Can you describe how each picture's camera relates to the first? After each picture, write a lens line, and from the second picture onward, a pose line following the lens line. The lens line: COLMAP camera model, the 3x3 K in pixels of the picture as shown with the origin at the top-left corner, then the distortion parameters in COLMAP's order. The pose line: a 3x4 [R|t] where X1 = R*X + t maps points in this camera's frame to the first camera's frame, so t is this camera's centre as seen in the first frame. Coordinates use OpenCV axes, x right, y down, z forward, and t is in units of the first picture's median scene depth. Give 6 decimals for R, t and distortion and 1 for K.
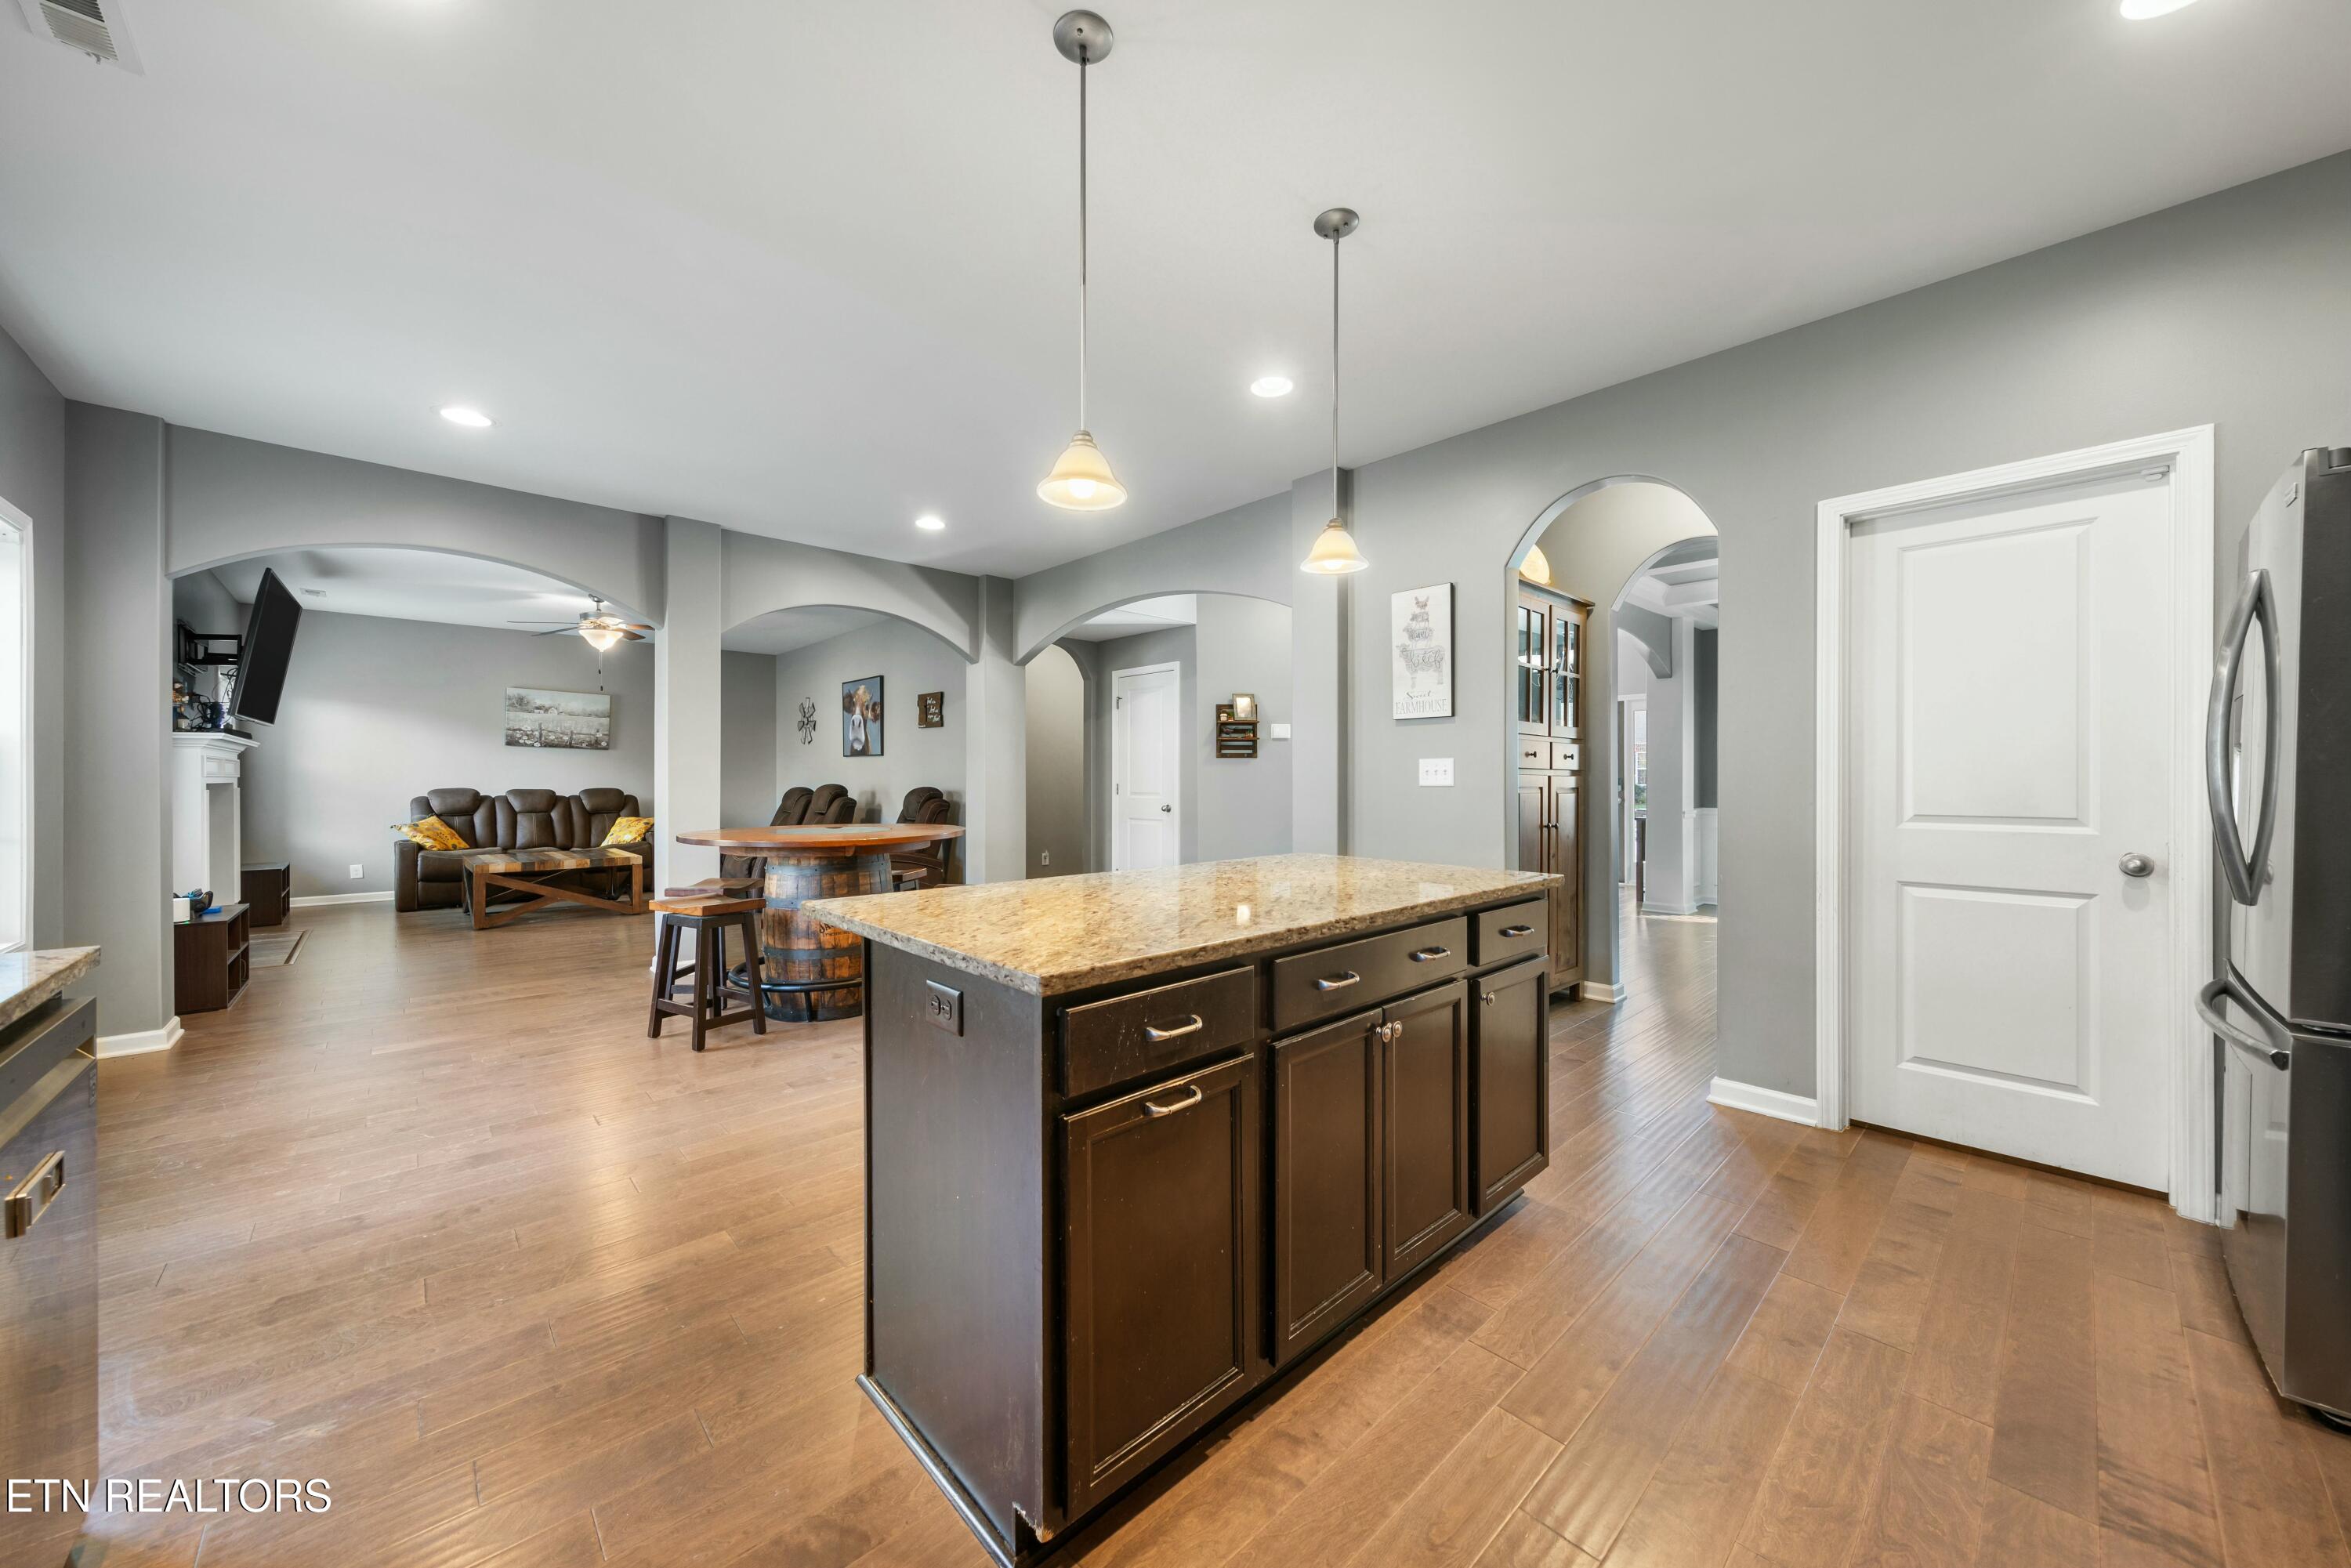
lens RADIAL K [[841.5, 0, 1171.5], [0, 841.5, 777.7], [0, 0, 1]] dist [0.003160, 0.000103]
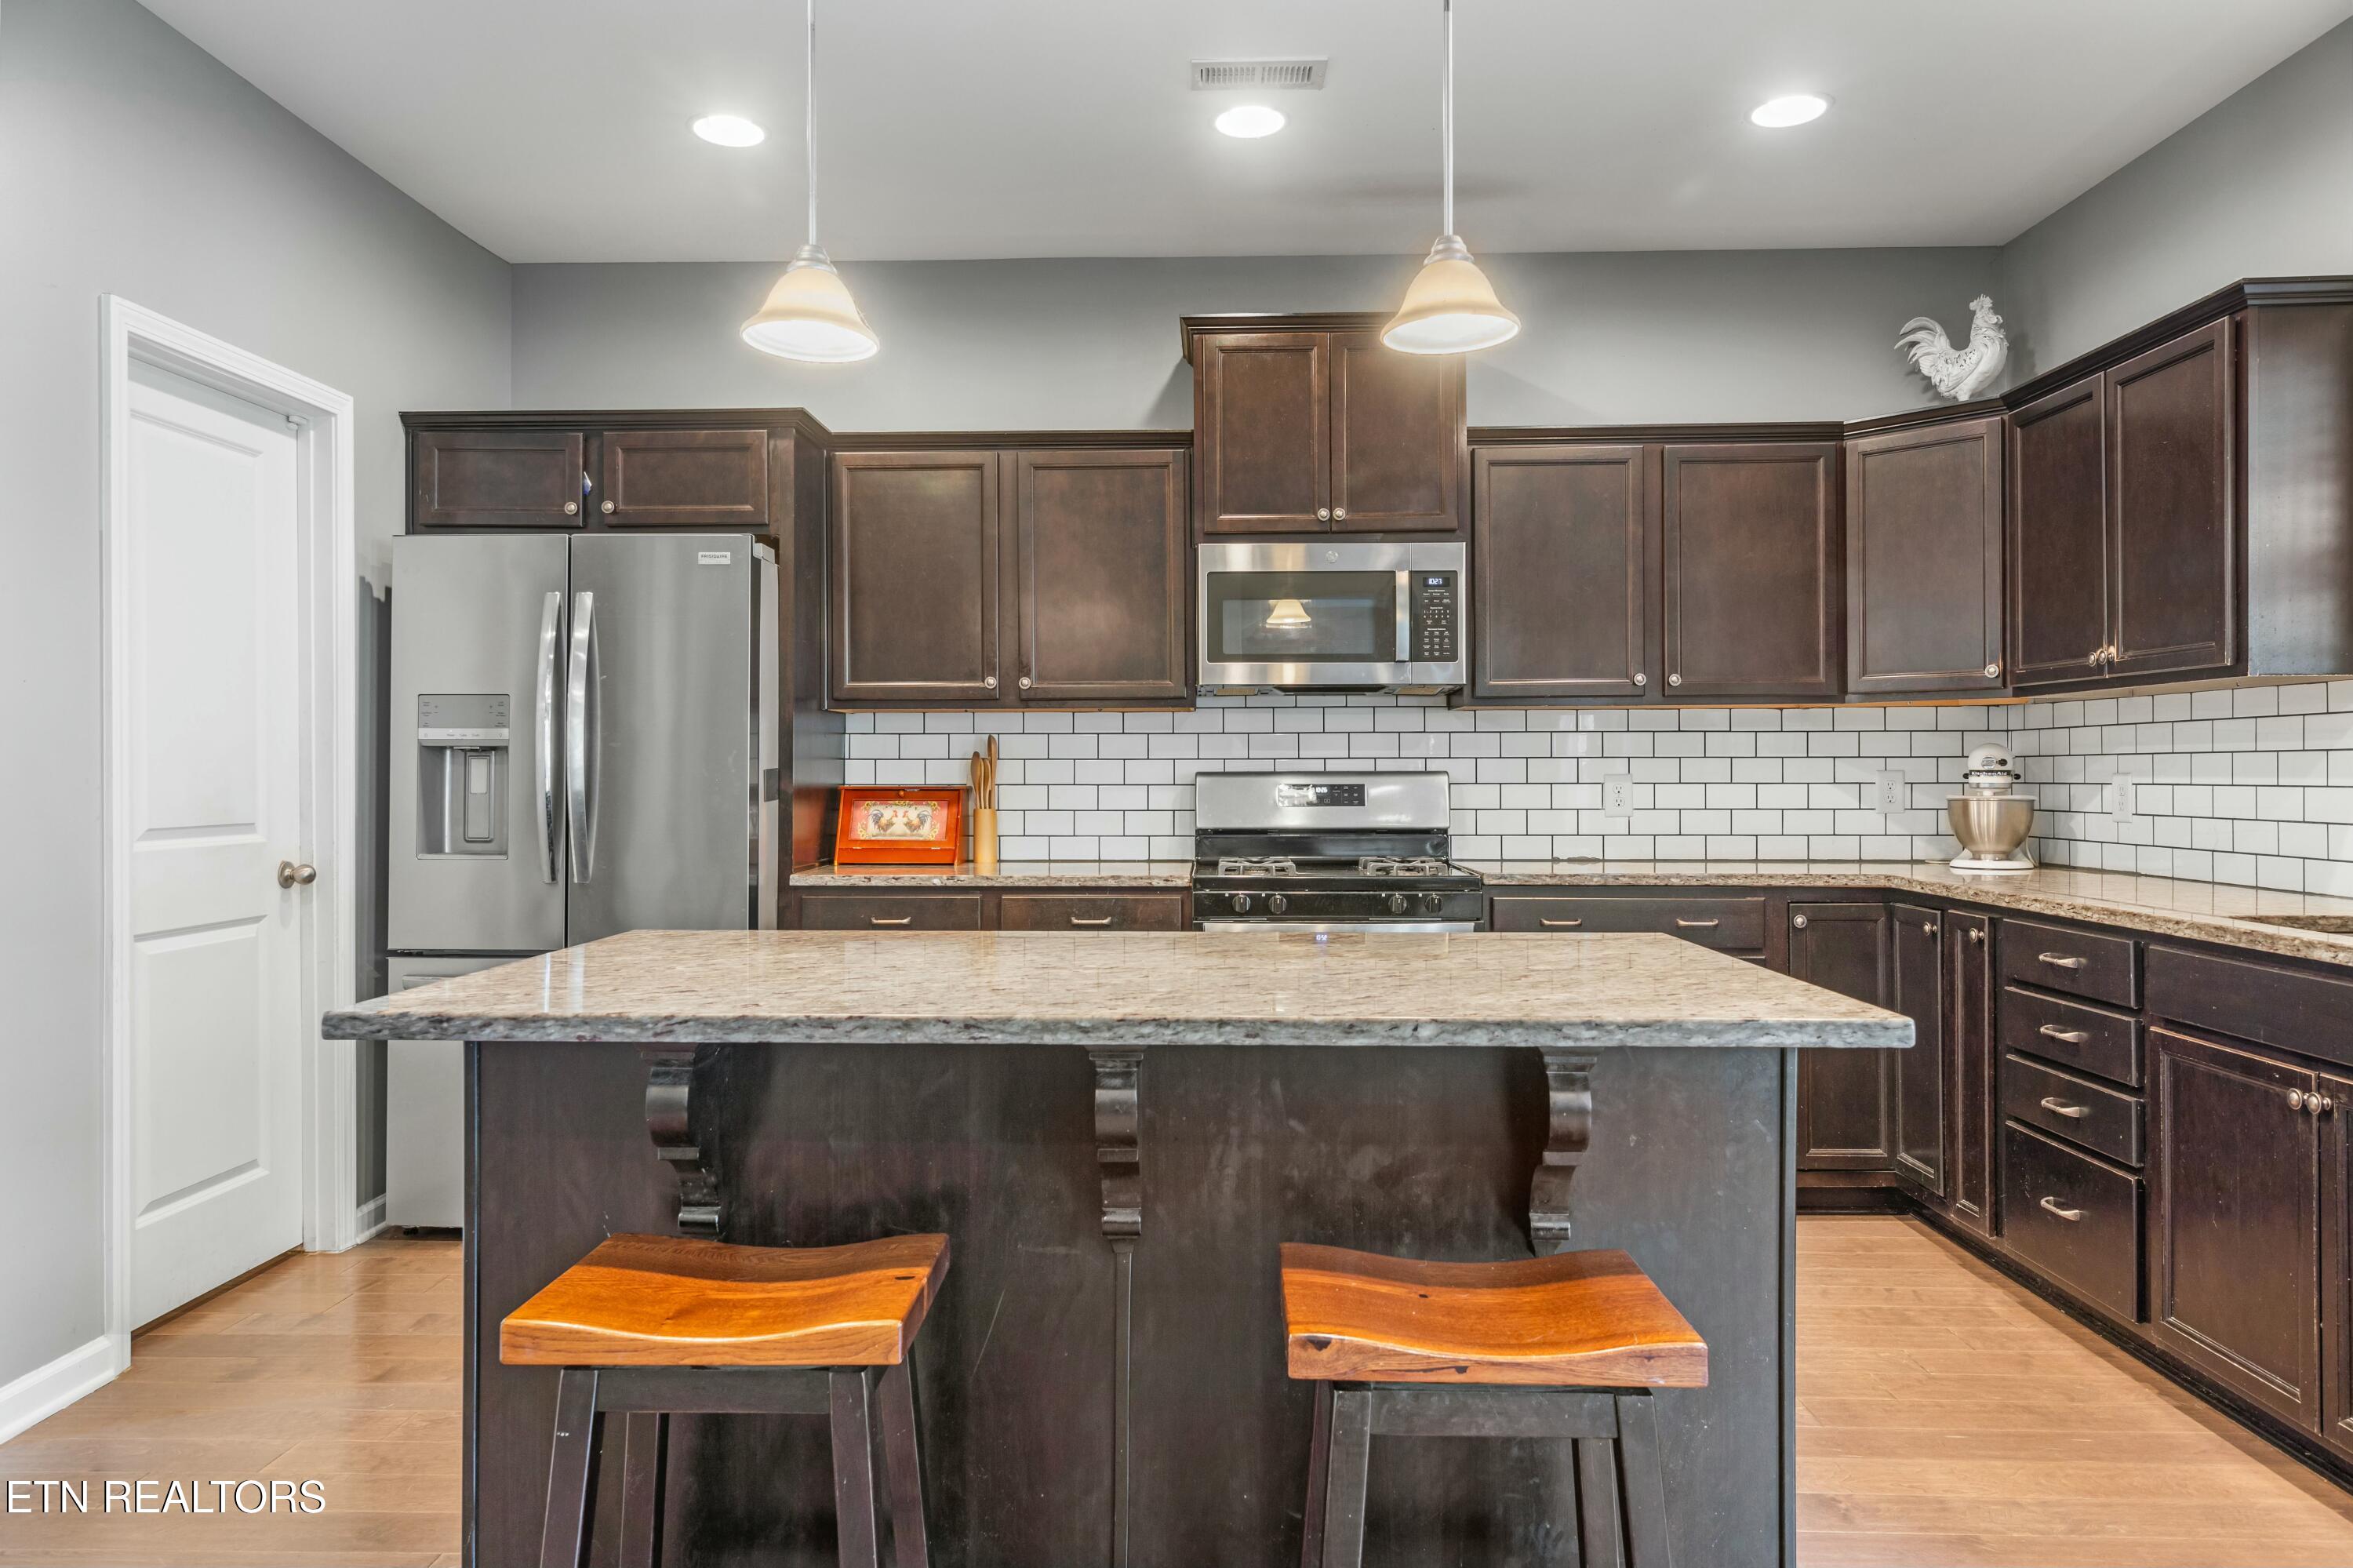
lens RADIAL K [[1540.2, 0, 1152.2], [0, 1540.2, 768.8], [0, 0, 1]] dist [0.005917, 0.003458]
pose [[-0.701061, 0.002574, 0.713096, -0.191552], [0.000446, 0.999995, -0.003172, 0.000488], [-0.713101, -0.001906, -0.701059, 0.483833]]
